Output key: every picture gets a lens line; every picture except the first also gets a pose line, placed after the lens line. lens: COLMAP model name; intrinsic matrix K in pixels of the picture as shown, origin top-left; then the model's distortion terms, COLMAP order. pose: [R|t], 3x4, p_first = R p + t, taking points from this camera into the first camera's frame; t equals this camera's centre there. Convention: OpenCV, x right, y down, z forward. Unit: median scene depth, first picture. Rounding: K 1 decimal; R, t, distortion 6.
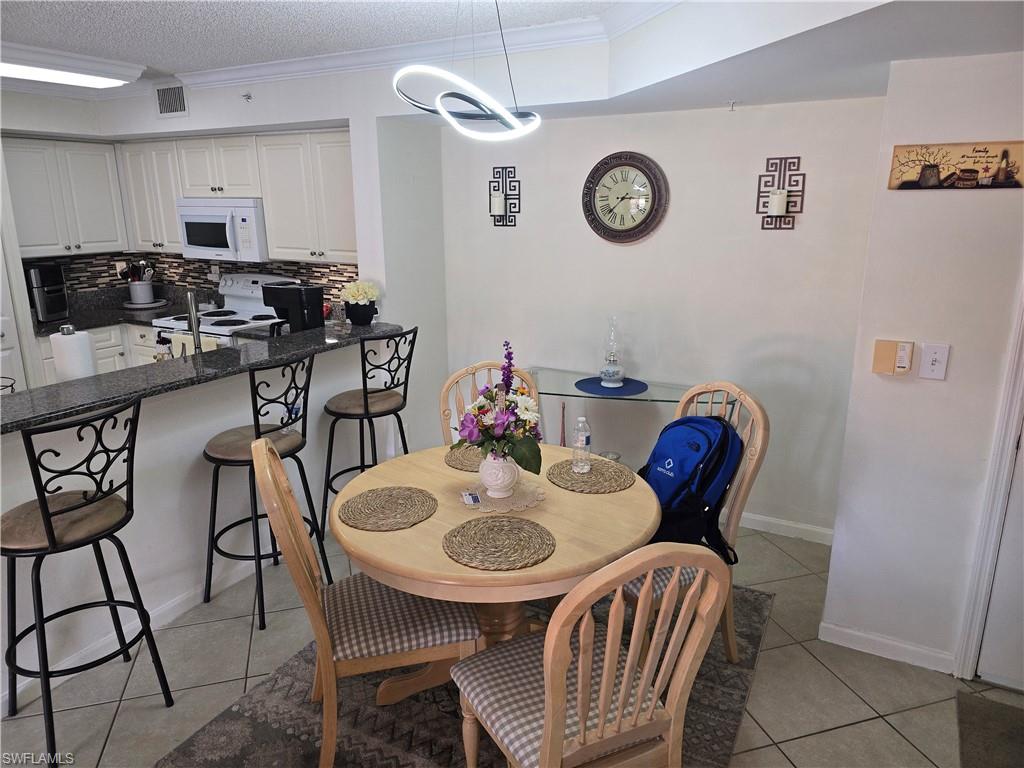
lens RADIAL K [[679.6, 0, 517.9], [0, 679.6, 384.8], [0, 0, 1]] dist [0.055881, -0.069444]
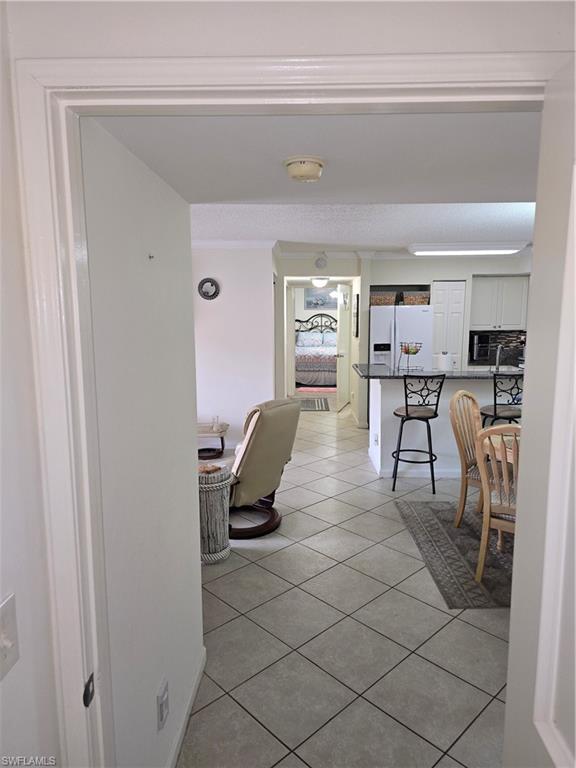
lens RADIAL K [[509.7, 0, 285.5], [0, 509.7, 390.9], [0, 0, 1]] dist [0.055881, -0.069444]
pose [[0.447320, 0.142733, -0.882911, 0.453527], [-0.221755, 0.974058, 0.045118, 0.058634], [0.866447, 0.175607, 0.467367, -0.237859]]
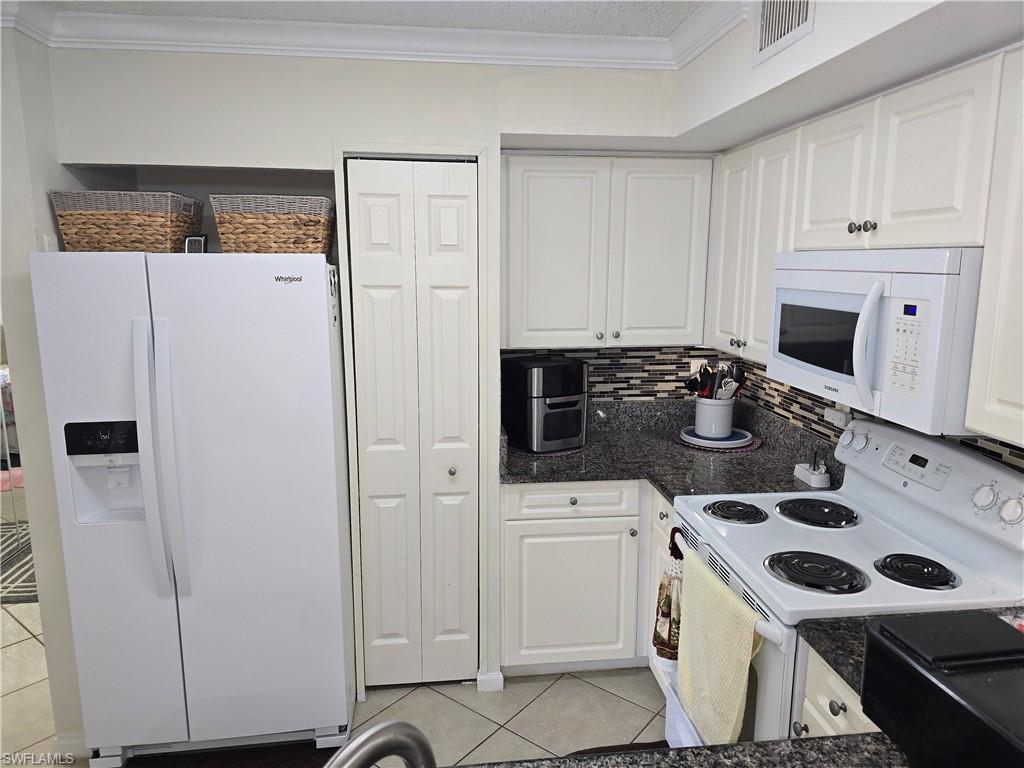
lens RADIAL K [[679.6, 0, 517.9], [0, 679.6, 384.8], [0, 0, 1]] dist [0.055881, -0.069444]
pose [[0.574911, 0.148255, -0.804672, -0.208774], [-0.214053, 0.976450, 0.026971, -0.154961], [0.789721, 0.156737, 0.593106, 0.585855]]
